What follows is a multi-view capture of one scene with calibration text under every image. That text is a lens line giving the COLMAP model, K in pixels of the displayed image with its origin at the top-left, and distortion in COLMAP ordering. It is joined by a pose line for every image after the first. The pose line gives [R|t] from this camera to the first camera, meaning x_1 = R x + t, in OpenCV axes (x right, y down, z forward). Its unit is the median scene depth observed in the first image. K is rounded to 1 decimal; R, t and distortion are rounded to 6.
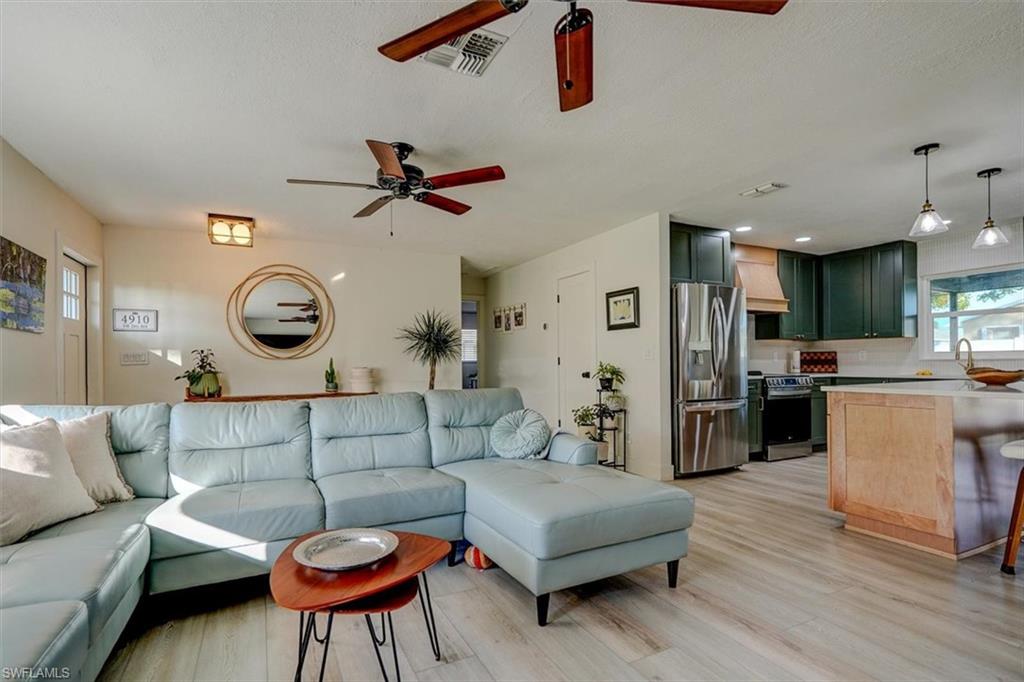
lens RADIAL K [[484.6, 0, 493.4], [0, 484.6, 359.8], [0, 0, 1]] dist [-0.001949, 0.000781]
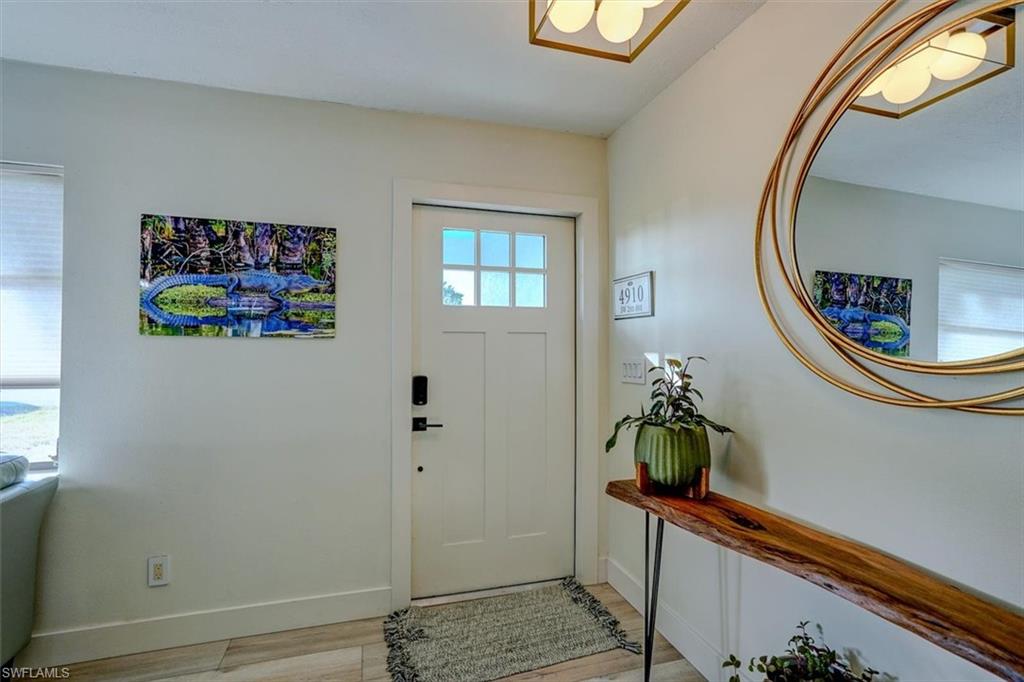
lens RADIAL K [[472.8, 0, 505.1], [0, 472.8, 339.4], [0, 0, 1]] dist [-0.014027, 0.001013]
pose [[-0.165042, -0.009809, -0.986238, -0.203029], [0.005687, 0.999924, -0.010897, -0.028532], [0.986270, -0.007407, -0.164974, 0.855845]]
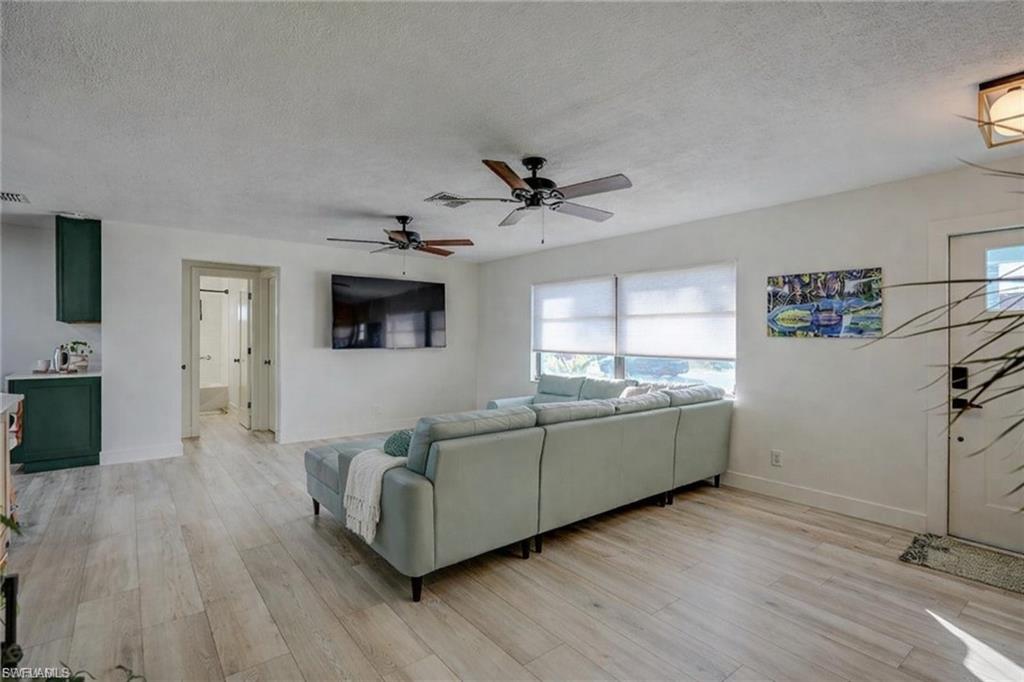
lens RADIAL K [[484.6, 0, 508.6], [0, 484.6, 337.7], [0, 0, 1]] dist [-0.007870, 0.000050]
pose [[-0.975294, 0.001207, -0.220907, 0.048867], [0.002107, 0.999990, -0.003838, -0.034409], [0.220900, -0.004209, -0.975287, 1.166817]]
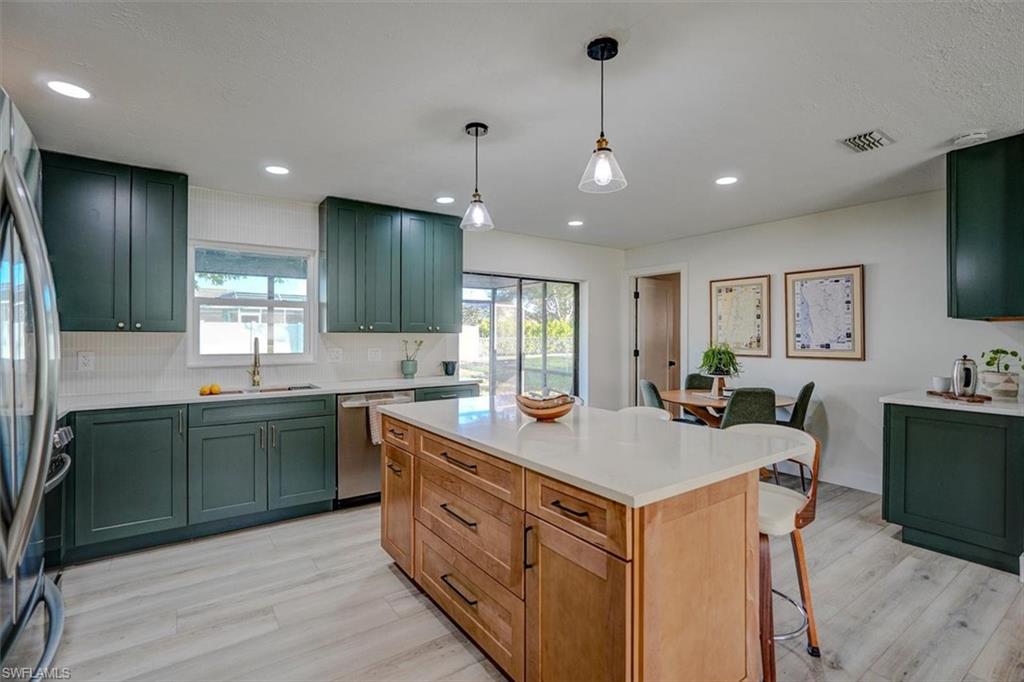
lens RADIAL K [[484.6, 0, 508.6], [0, 484.6, 337.7], [0, 0, 1]] dist [-0.007870, 0.000050]
pose [[-0.157004, 0.003213, 0.987593, 0.188226], [-0.006779, 0.999968, -0.004331, -0.041374], [-0.987575, -0.007375, -0.156977, 0.717654]]
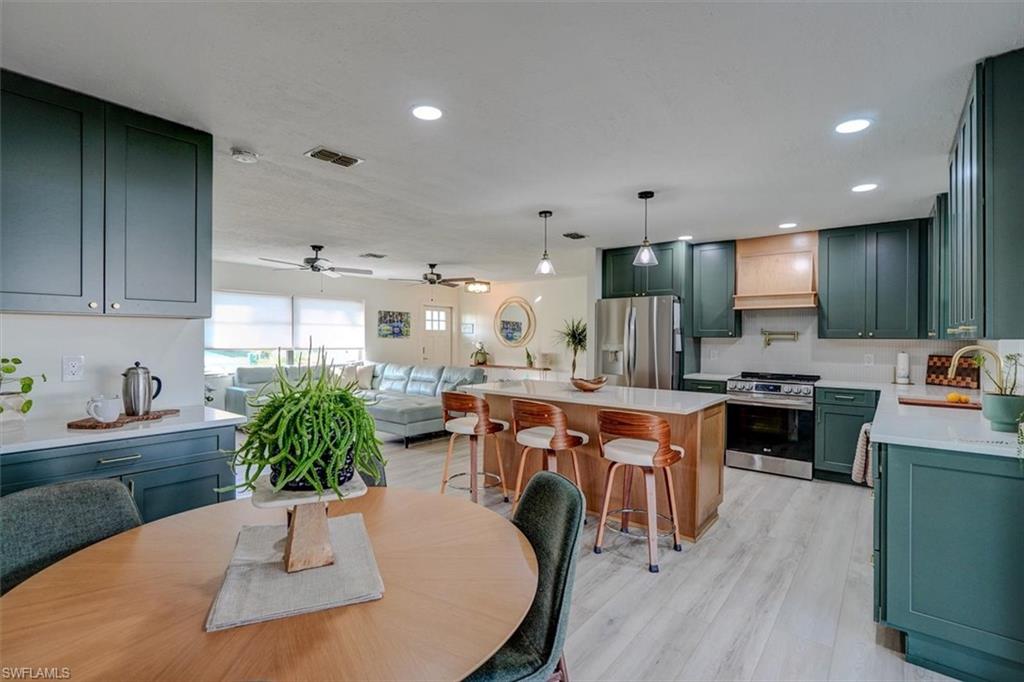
lens RADIAL K [[480.2, 0, 497.1], [0, 480.2, 336.1], [0, 0, 1]] dist [-0.003960, 0.000154]
pose [[0.407955, 0.007536, -0.912971, 1.244732], [-0.003767, 0.999971, 0.006571, -0.055708], [0.912994, 0.000758, 0.407971, 0.186592]]
